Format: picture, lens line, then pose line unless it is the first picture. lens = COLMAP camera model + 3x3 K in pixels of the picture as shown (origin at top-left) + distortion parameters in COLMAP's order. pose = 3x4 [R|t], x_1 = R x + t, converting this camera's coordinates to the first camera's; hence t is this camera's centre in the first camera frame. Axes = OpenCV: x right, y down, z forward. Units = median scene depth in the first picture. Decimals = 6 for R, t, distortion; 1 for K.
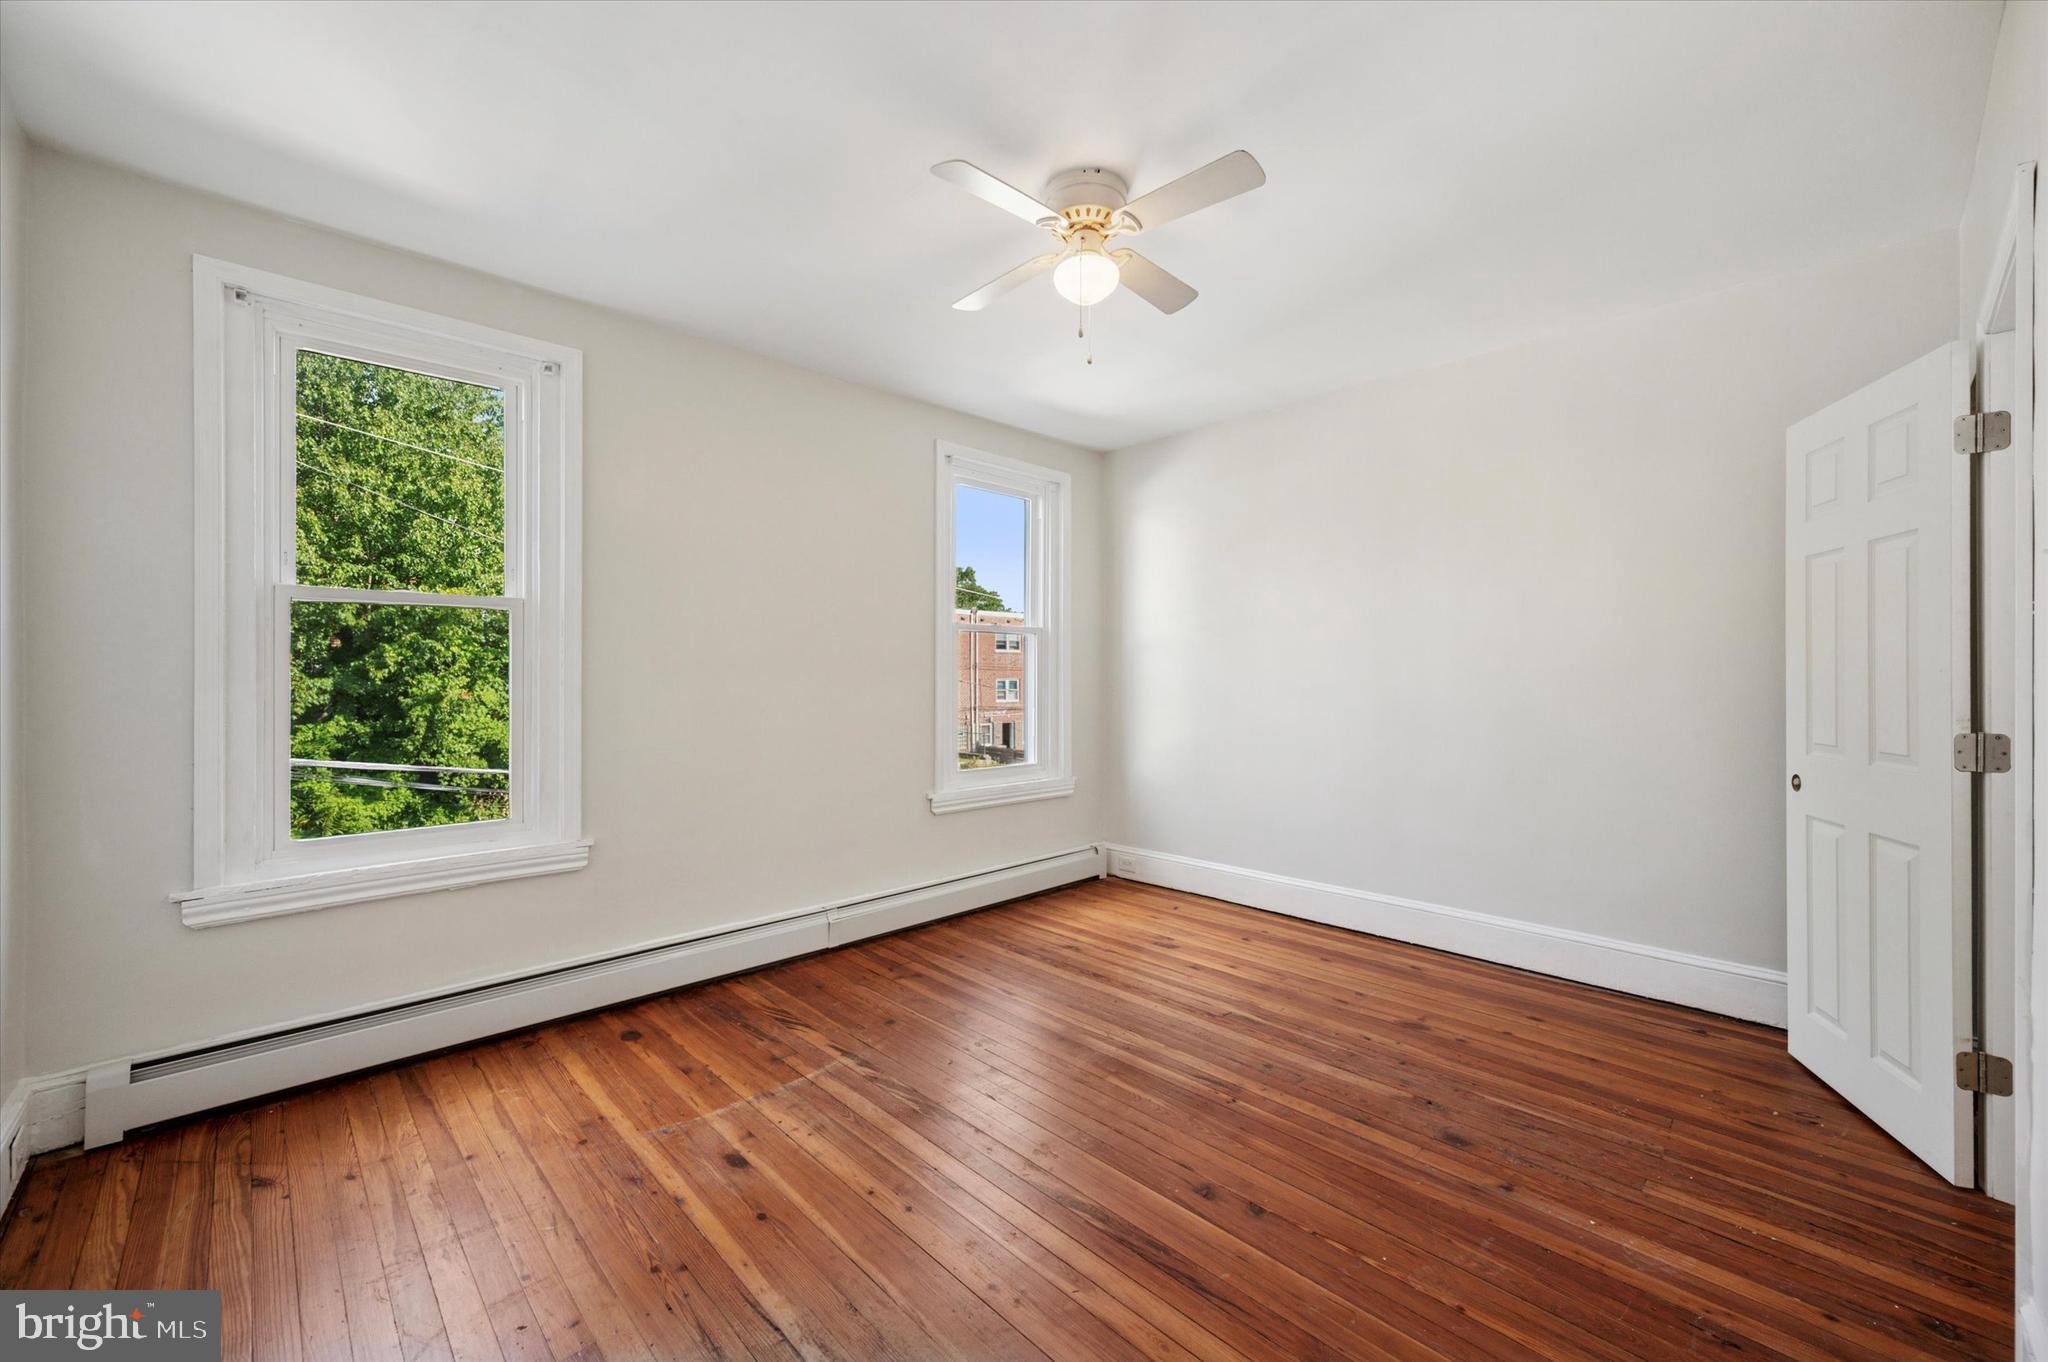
lens RADIAL K [[810.4, 0, 1024.7], [0, 810.4, 675.4], [0, 0, 1]] dist [0.000305, -0.000296]
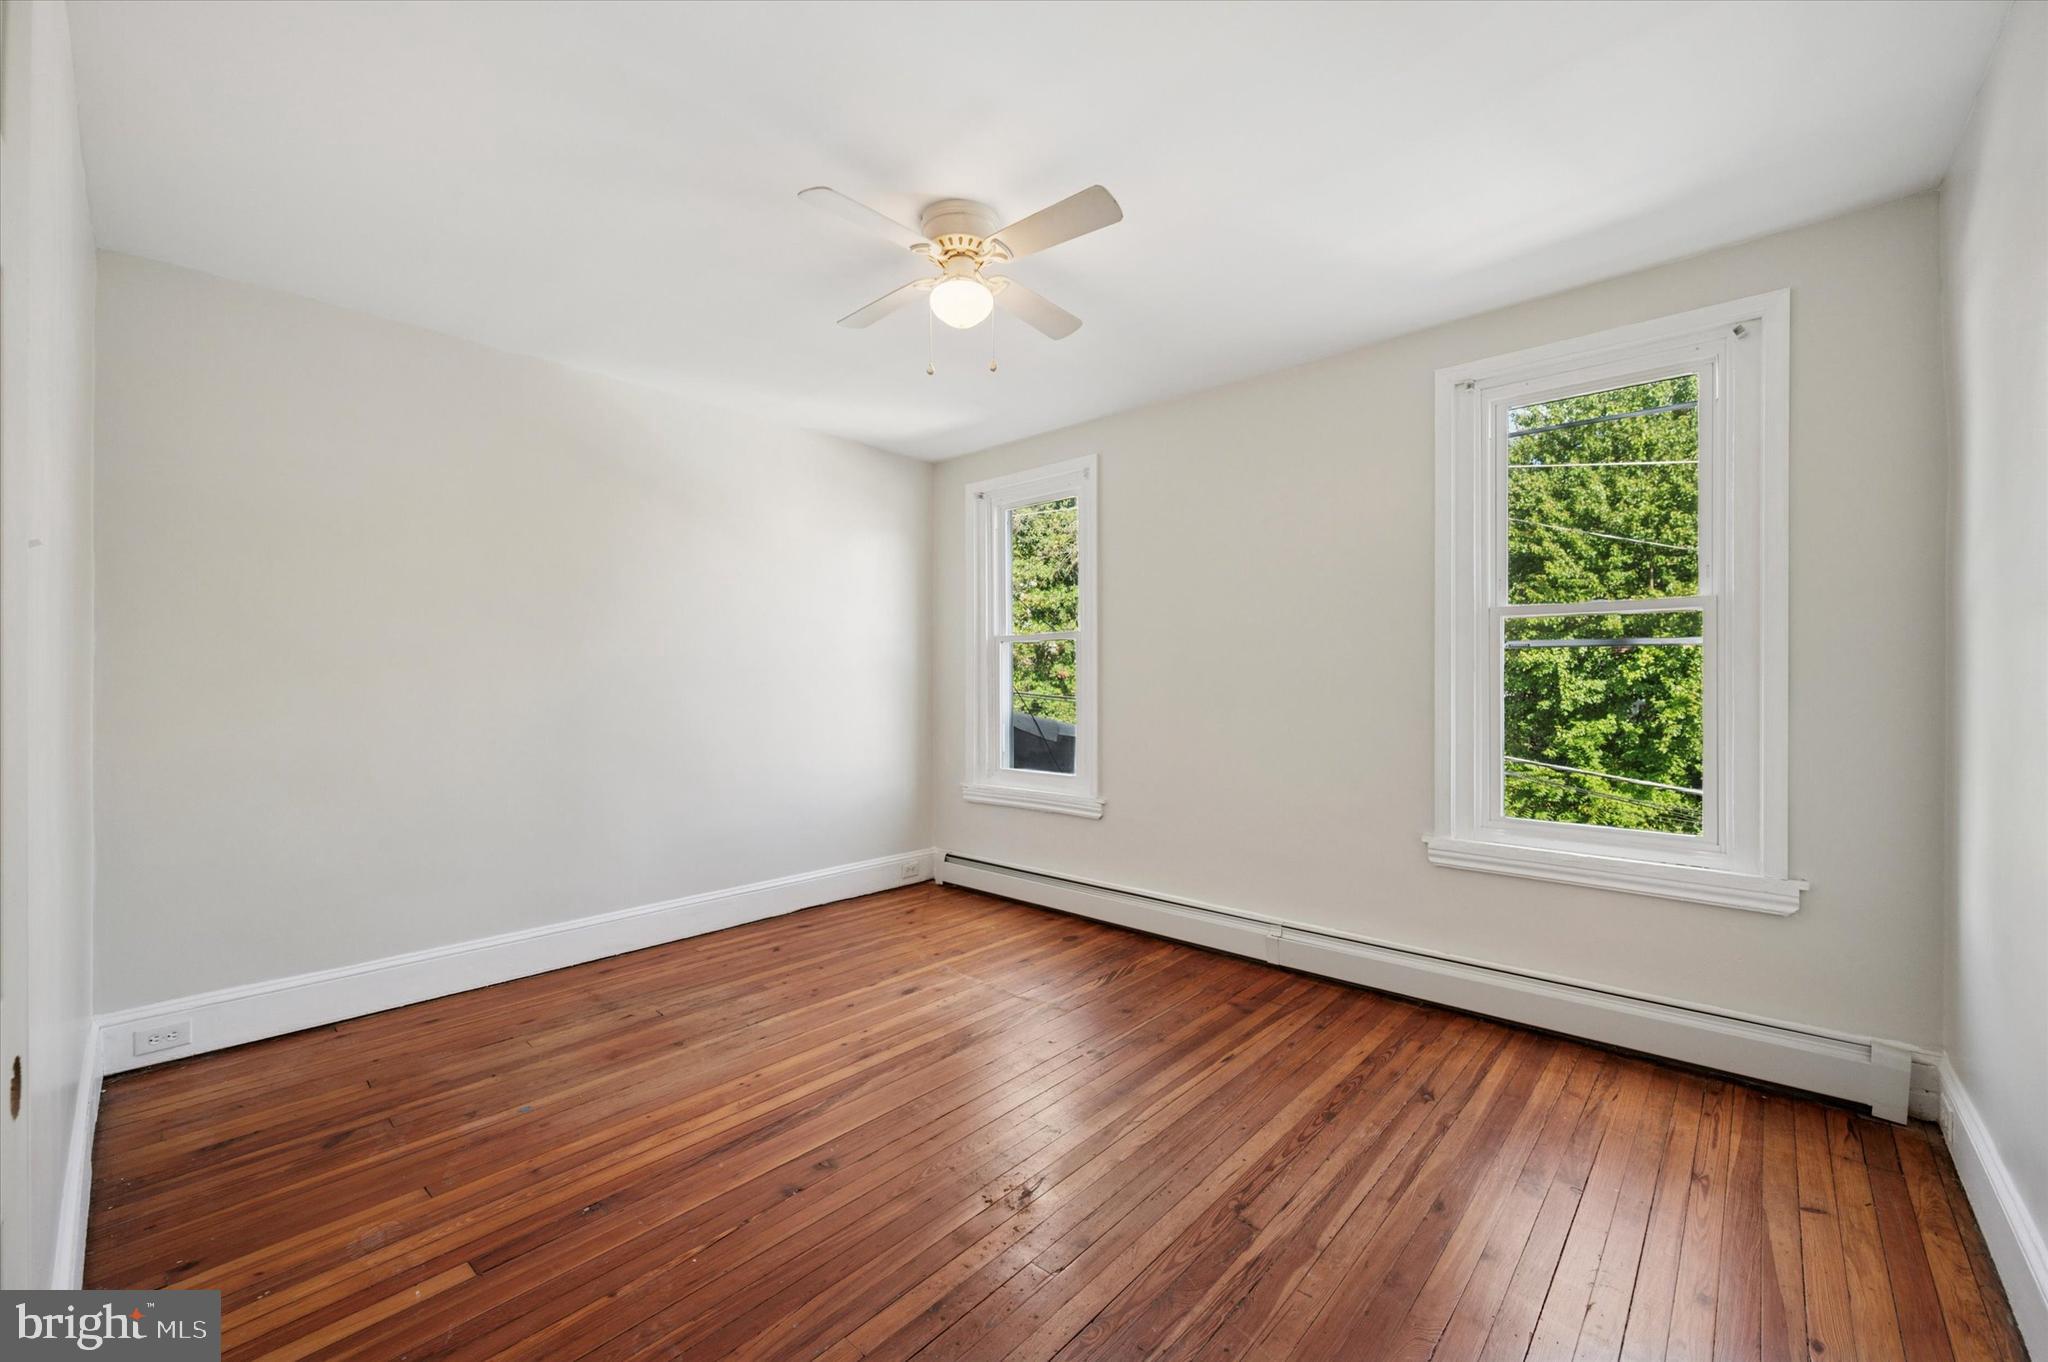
lens RADIAL K [[810.4, 0, 1024.6], [0, 810.4, 682.3], [0, 0, 1]] dist [0.000305, -0.000296]
pose [[0.066856, 0.004884, -0.997751, 0.707112], [0.003986, 0.999979, 0.005162, -0.006706], [0.997755, -0.004322, 0.066835, 0.640967]]
